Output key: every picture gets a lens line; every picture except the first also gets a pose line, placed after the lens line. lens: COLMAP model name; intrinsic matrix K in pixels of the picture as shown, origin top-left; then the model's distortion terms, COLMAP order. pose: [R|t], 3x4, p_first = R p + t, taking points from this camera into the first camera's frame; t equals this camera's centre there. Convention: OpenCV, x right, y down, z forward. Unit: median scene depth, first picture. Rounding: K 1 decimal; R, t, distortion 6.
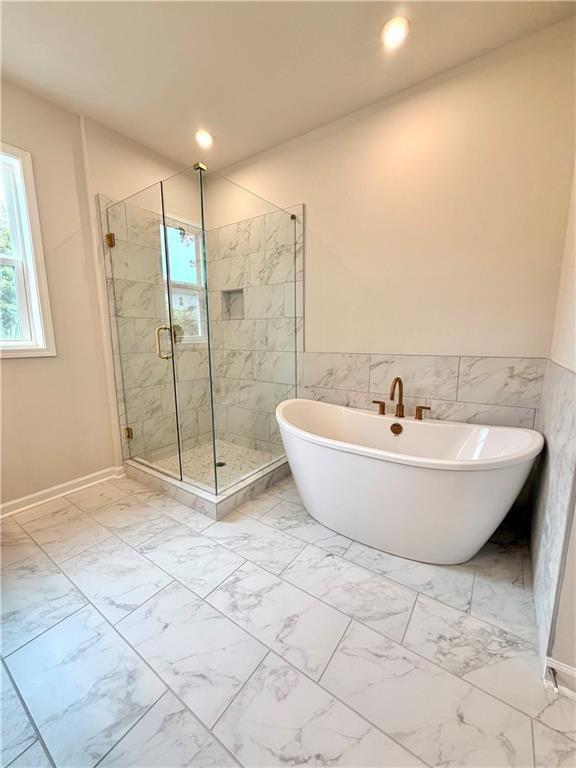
lens RADIAL K [[305.3, 0, 288.5], [0, 305.3, 383.0], [0, 0, 1]] dist [-0.002096, 0.000333]
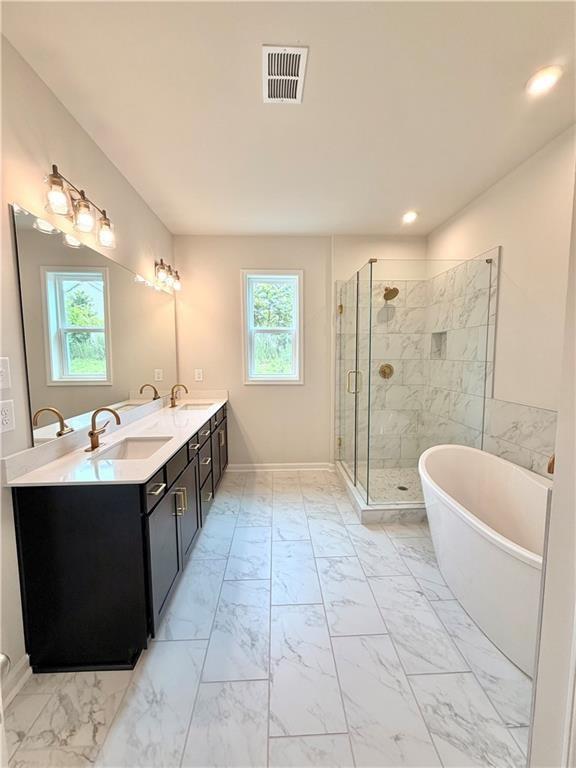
lens RADIAL K [[305.3, 0, 288.5], [0, 305.3, 382.4], [0, 0, 1]] dist [-0.002096, 0.000333]
pose [[0.609986, 0.075863, -0.788772, 0.506281], [-0.122989, 0.992408, 0.000337, -0.094133], [0.782809, 0.096804, 0.614686, -0.081119]]
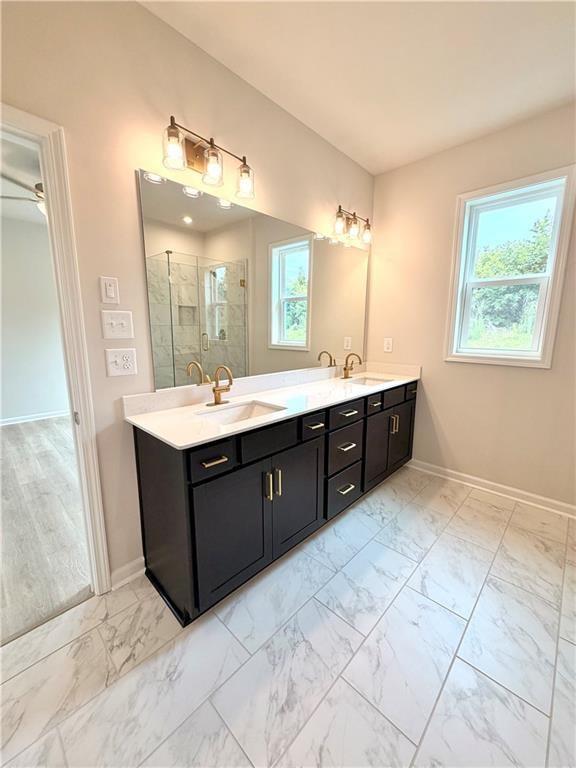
lens RADIAL K [[305.3, 0, 288.4], [0, 305.3, 383.4], [0, 0, 1]] dist [-0.002096, 0.000333]
pose [[-0.151657, 0.177720, -0.972325, 0.344960], [-0.156539, 0.966970, 0.201157, -0.112713], [0.975959, 0.182713, -0.118828, 0.311087]]
